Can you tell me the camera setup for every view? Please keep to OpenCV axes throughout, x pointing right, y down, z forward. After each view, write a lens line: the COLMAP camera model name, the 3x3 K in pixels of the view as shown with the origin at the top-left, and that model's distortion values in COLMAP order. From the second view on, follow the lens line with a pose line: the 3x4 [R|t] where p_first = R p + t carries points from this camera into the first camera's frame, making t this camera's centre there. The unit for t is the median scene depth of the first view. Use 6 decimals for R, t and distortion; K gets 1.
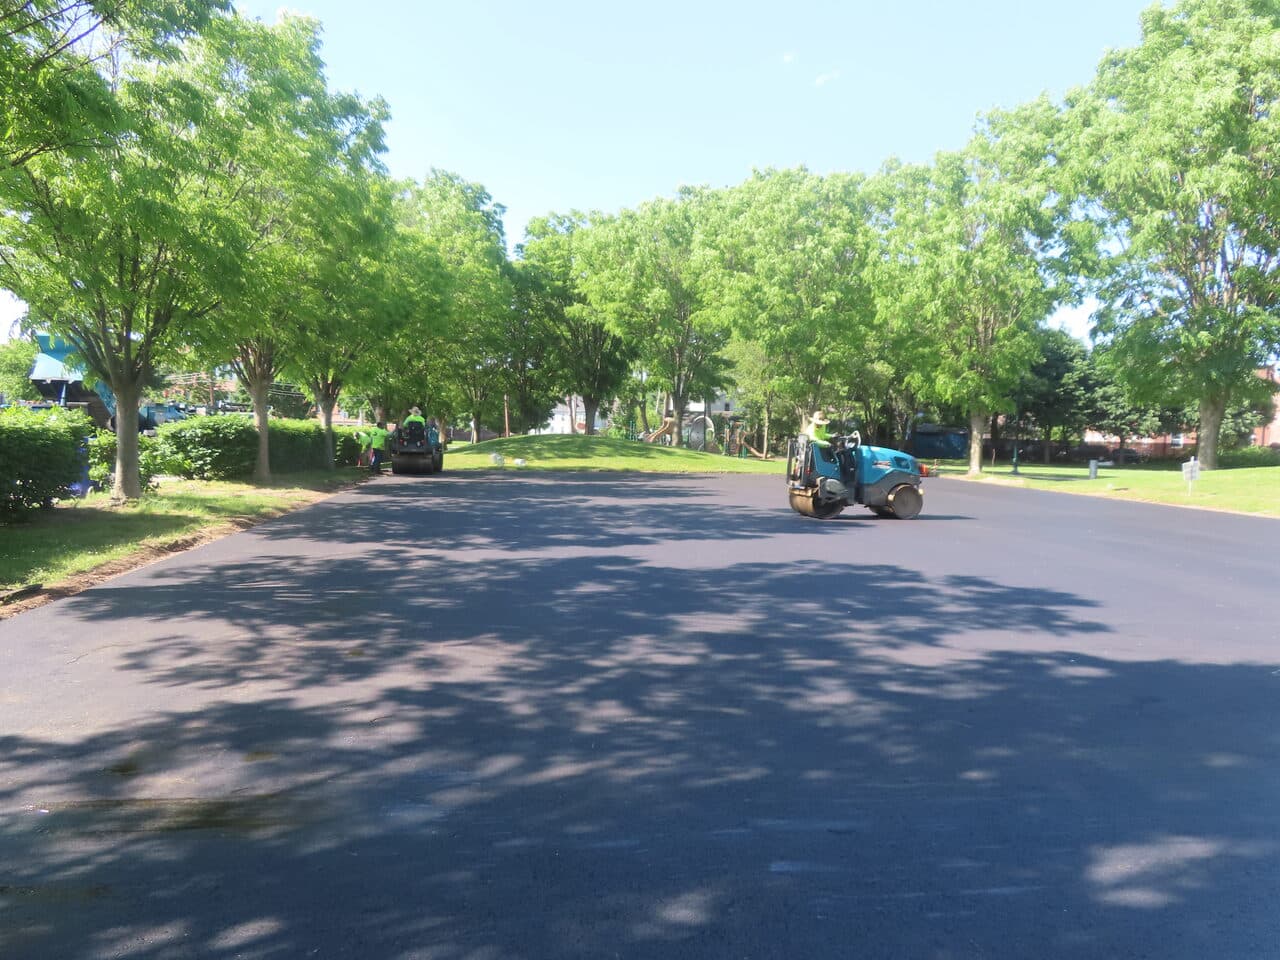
lens RADIAL K [[905.1, 0, 631.6], [0, 905.1, 483.7], [0, 0, 1]] dist [-0.000895, -0.005733]
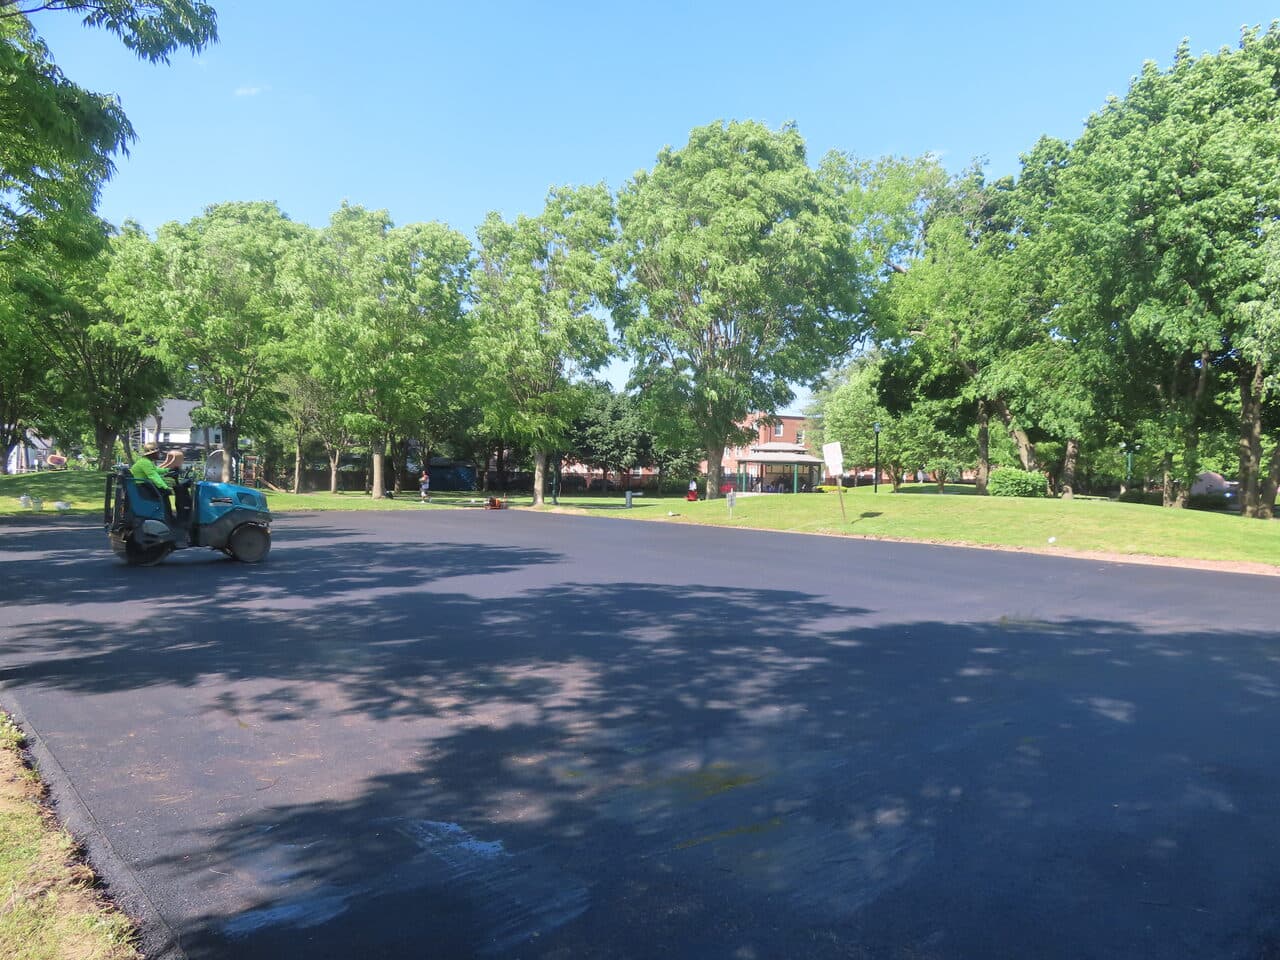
lens RADIAL K [[905.1, 0, 636.2], [0, 905.1, 483.6], [0, 0, 1]] dist [-0.000895, -0.005733]
pose [[0.840209, -0.013237, 0.542101, -0.125728], [0.032124, 0.999161, -0.025393, -0.005138], [-0.541310, 0.038750, 0.839930, -0.007225]]
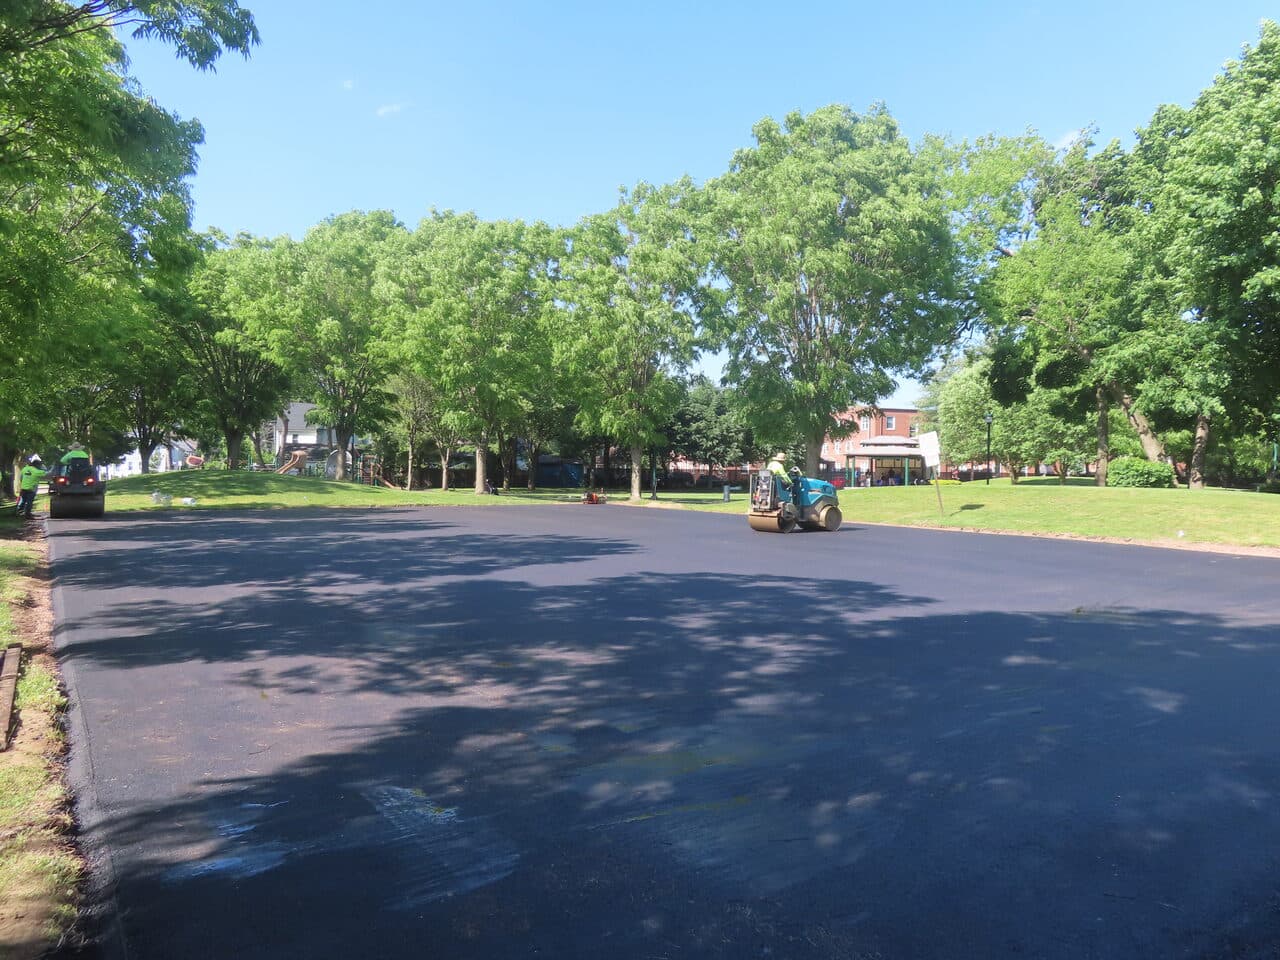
lens RADIAL K [[905.1, 0, 640.6], [0, 905.1, 478.8], [0, 0, 1]] dist [-0.000895, -0.005733]
pose [[0.898381, -0.018434, 0.438831, -0.108843], [0.035961, 0.998852, -0.031662, -0.001124], [-0.437743, 0.044225, 0.898012, -0.015120]]
